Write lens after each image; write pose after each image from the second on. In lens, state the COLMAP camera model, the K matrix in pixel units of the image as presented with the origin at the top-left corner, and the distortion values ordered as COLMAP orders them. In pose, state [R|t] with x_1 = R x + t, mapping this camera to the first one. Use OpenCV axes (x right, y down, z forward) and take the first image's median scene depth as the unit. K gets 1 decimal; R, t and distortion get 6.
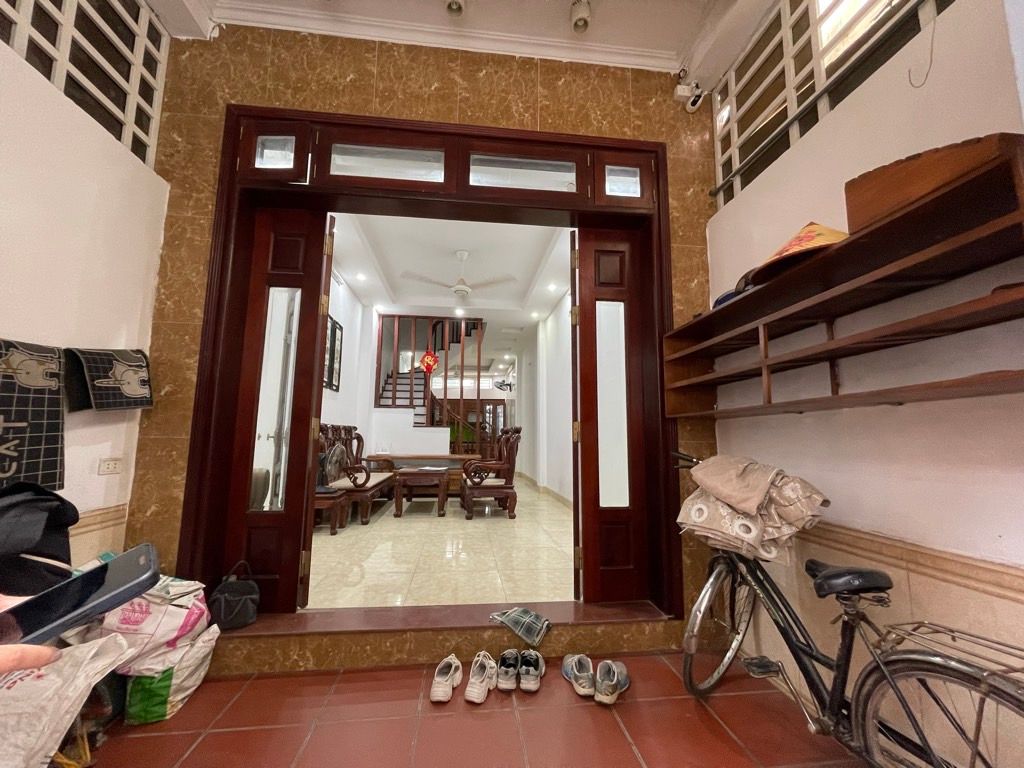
lens RADIAL K [[414.8, 0, 511.9], [0, 414.8, 383.3], [0, 0, 1]] dist [0.002140, 0.000498]
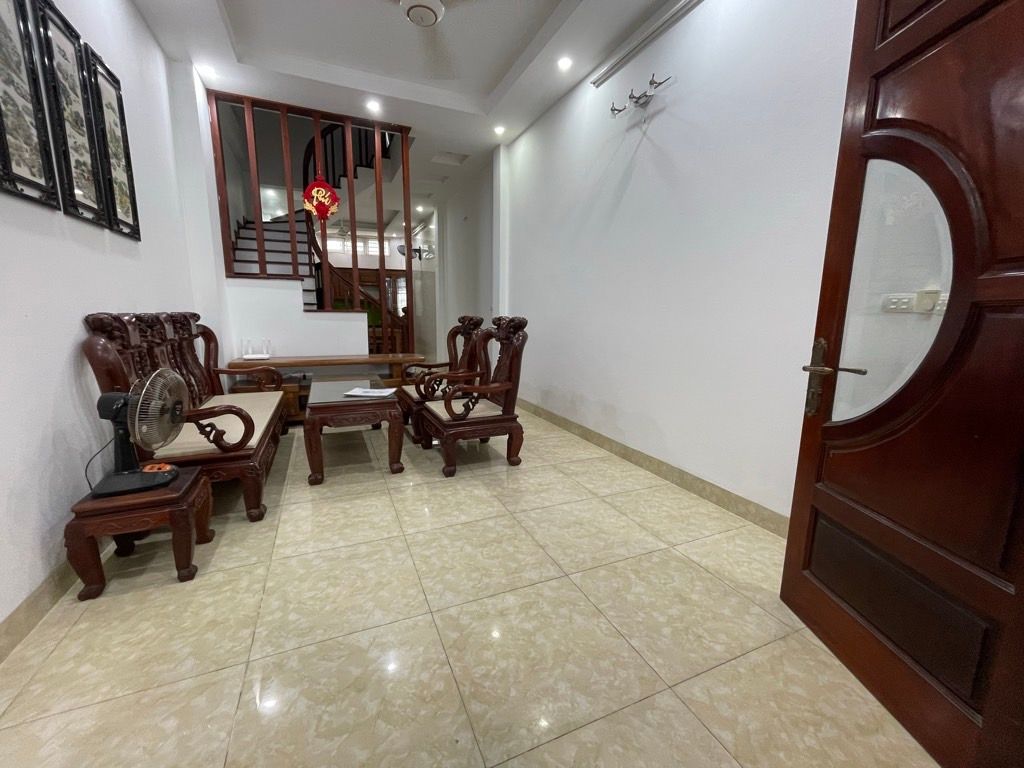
lens RADIAL K [[414.8, 0, 507.5], [0, 414.8, 383.9], [0, 0, 1]] dist [0.002140, 0.000498]
pose [[0.959196, -0.045253, 0.279097, -0.124260], [-0.038995, 0.956503, 0.289106, 0.017953], [-0.280040, -0.288193, 0.915709, 0.319415]]
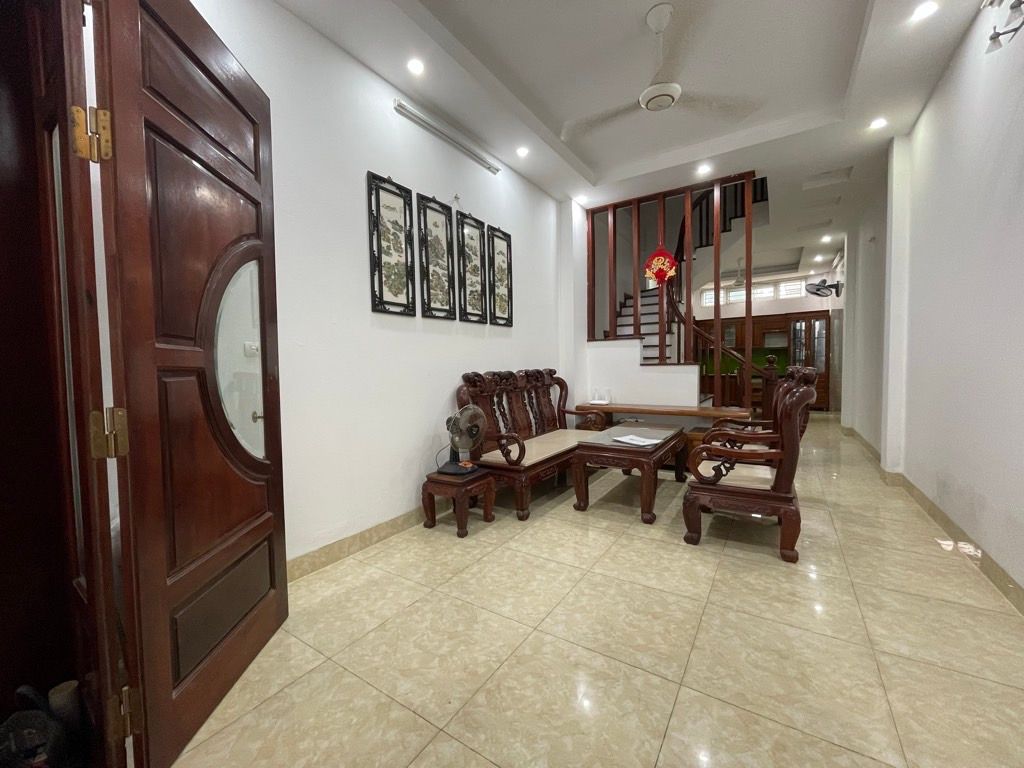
lens RADIAL K [[414.8, 0, 507.5], [0, 414.8, 385.1], [0, 0, 1]] dist [0.002140, 0.000498]
pose [[0.761235, 0.007009, -0.648438, 0.043858], [0.109736, 0.984128, 0.139462, 0.015126], [0.639124, -0.177320, 0.748384, 0.323008]]
